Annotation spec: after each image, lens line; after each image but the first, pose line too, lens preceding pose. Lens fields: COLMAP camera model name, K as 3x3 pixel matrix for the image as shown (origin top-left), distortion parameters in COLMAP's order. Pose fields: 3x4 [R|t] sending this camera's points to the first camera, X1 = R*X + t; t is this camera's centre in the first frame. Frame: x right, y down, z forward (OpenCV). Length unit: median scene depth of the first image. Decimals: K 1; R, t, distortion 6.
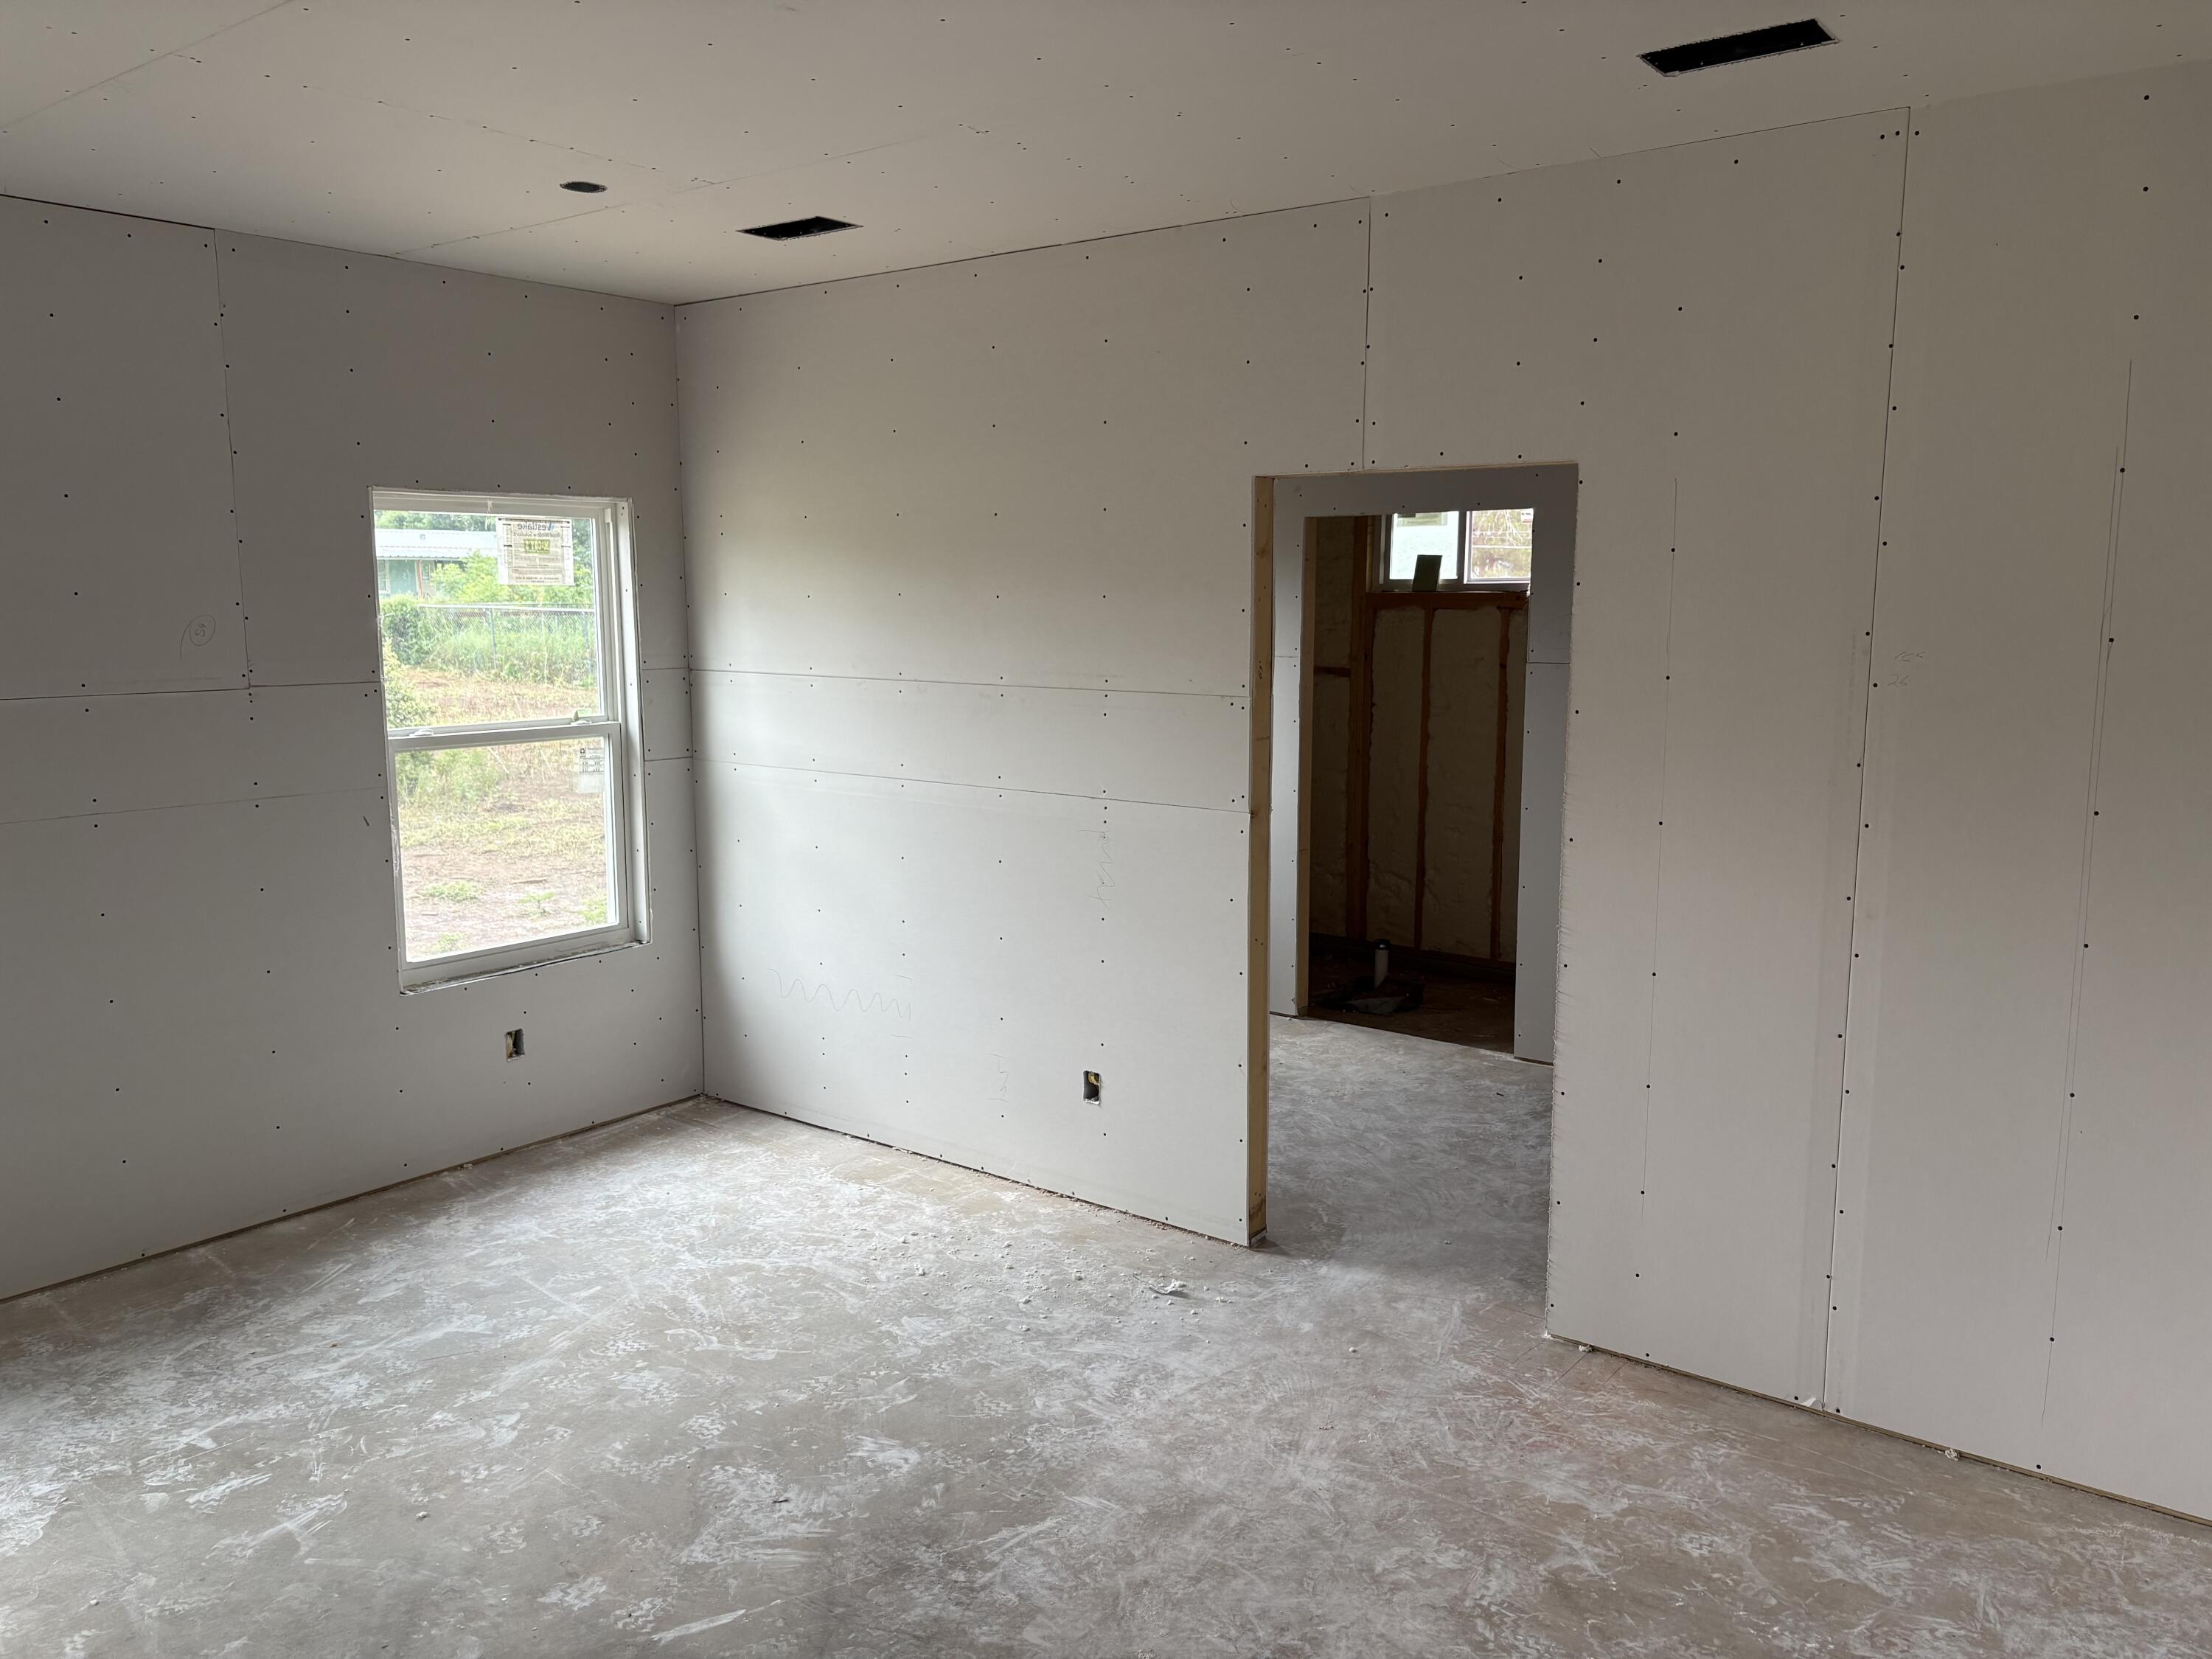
lens RADIAL K [[1659.3, 0, 1100.2], [0, 1659.3, 845.7], [0, 0, 1]] dist [0.050207, -0.049117]
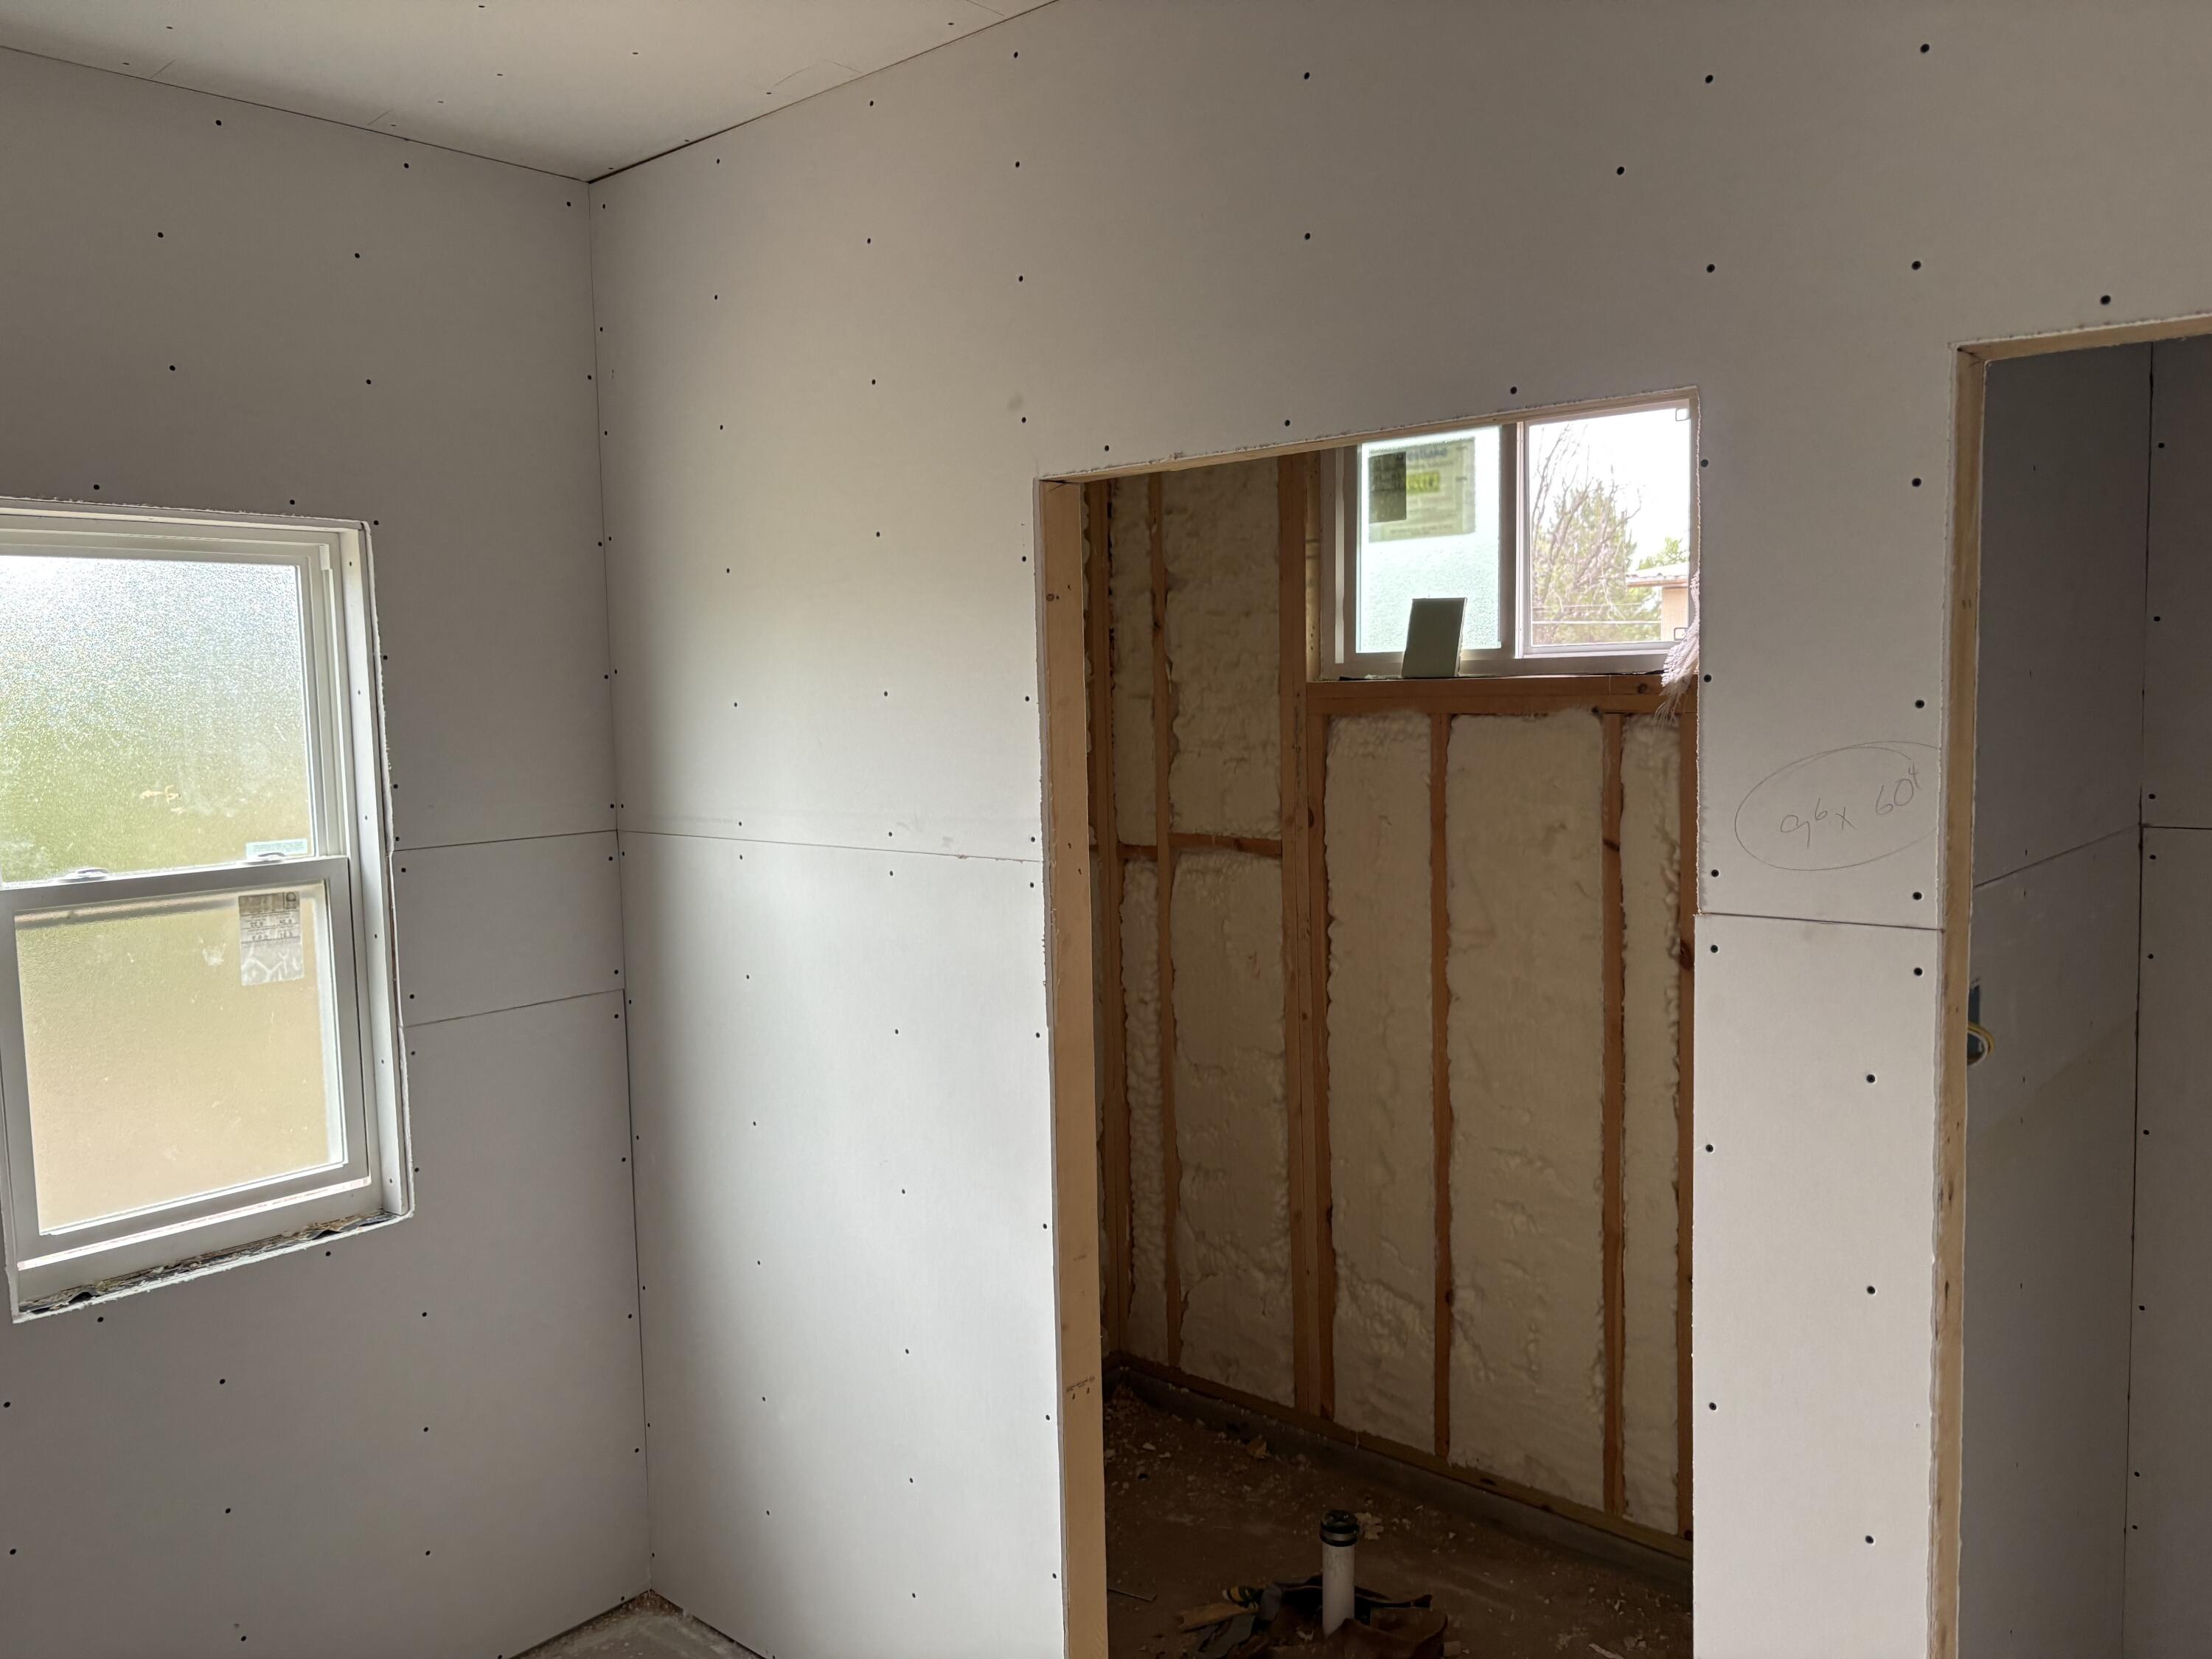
lens RADIAL K [[1659.3, 0, 1107.0], [0, 1659.3, 808.8], [0, 0, 1]] dist [0.050207, -0.049117]
pose [[0.998373, -0.017177, -0.054372, 0.128961], [0.013066, 0.997092, -0.075077, -0.082809], [0.055503, 0.074244, 0.995694, 0.536200]]
